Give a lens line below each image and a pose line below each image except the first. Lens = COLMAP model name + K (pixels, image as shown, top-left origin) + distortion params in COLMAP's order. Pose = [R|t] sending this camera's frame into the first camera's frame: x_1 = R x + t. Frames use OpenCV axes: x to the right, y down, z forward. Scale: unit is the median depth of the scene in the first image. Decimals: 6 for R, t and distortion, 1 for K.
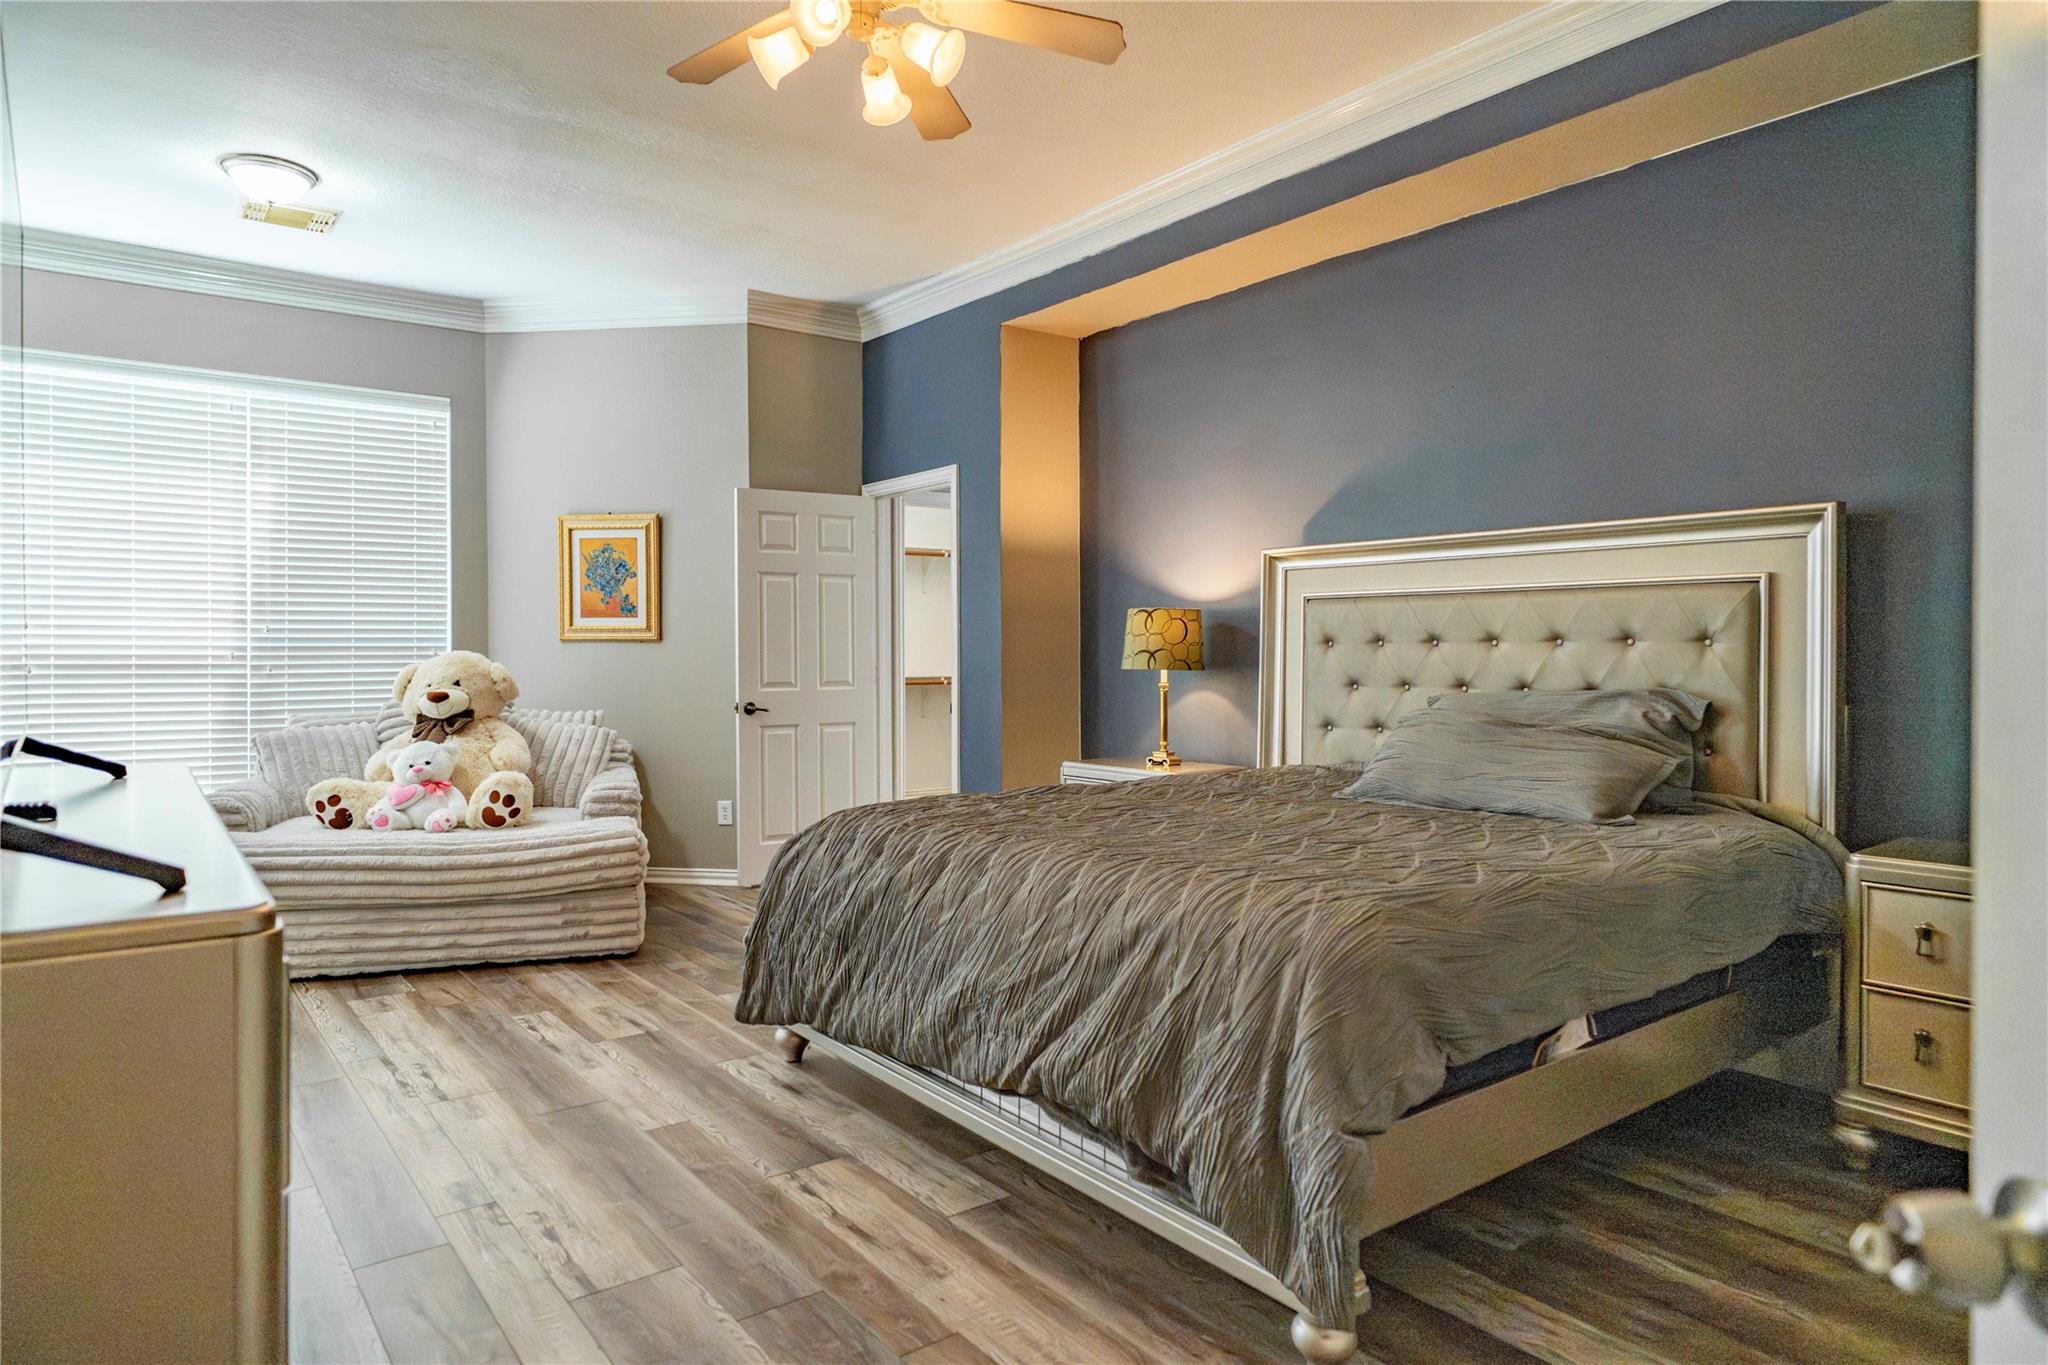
lens RADIAL K [[1224.5, 0, 1018.8], [0, 1224.5, 678.6], [0, 0, 1]] dist [-0.003046, 0.000609]
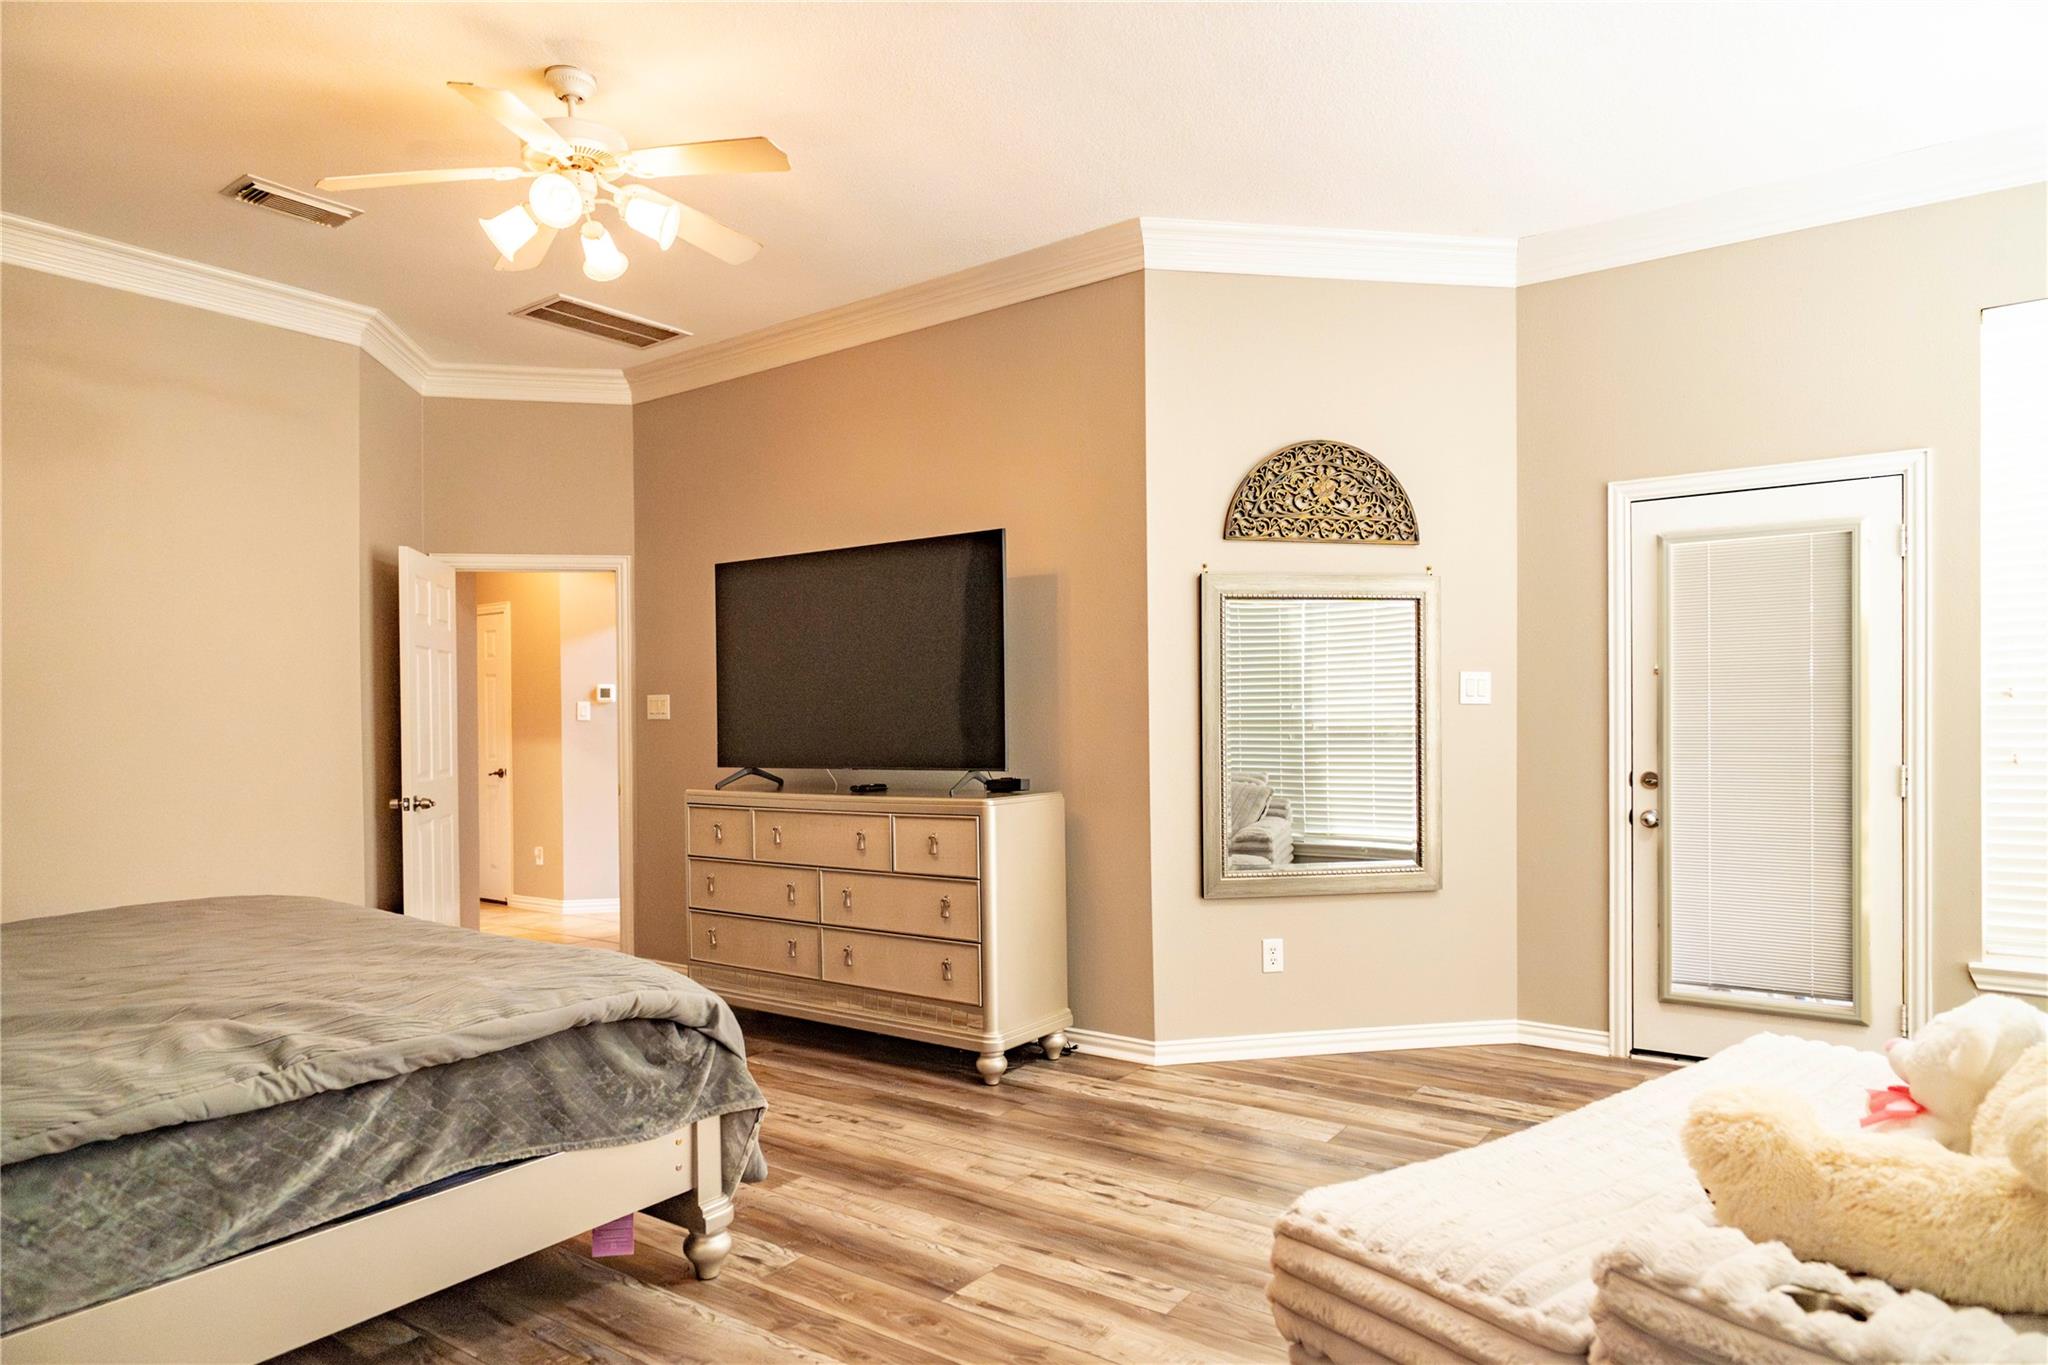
lens RADIAL K [[1224.5, 0, 1018.8], [0, 1224.5, 678.6], [0, 0, 1]] dist [-0.003046, 0.000609]
pose [[-0.956900, -0.001607, -0.290412, -0.148629], [-0.000113, 0.999987, -0.005160, -0.060001], [0.290417, -0.004905, -0.956888, 1.814475]]
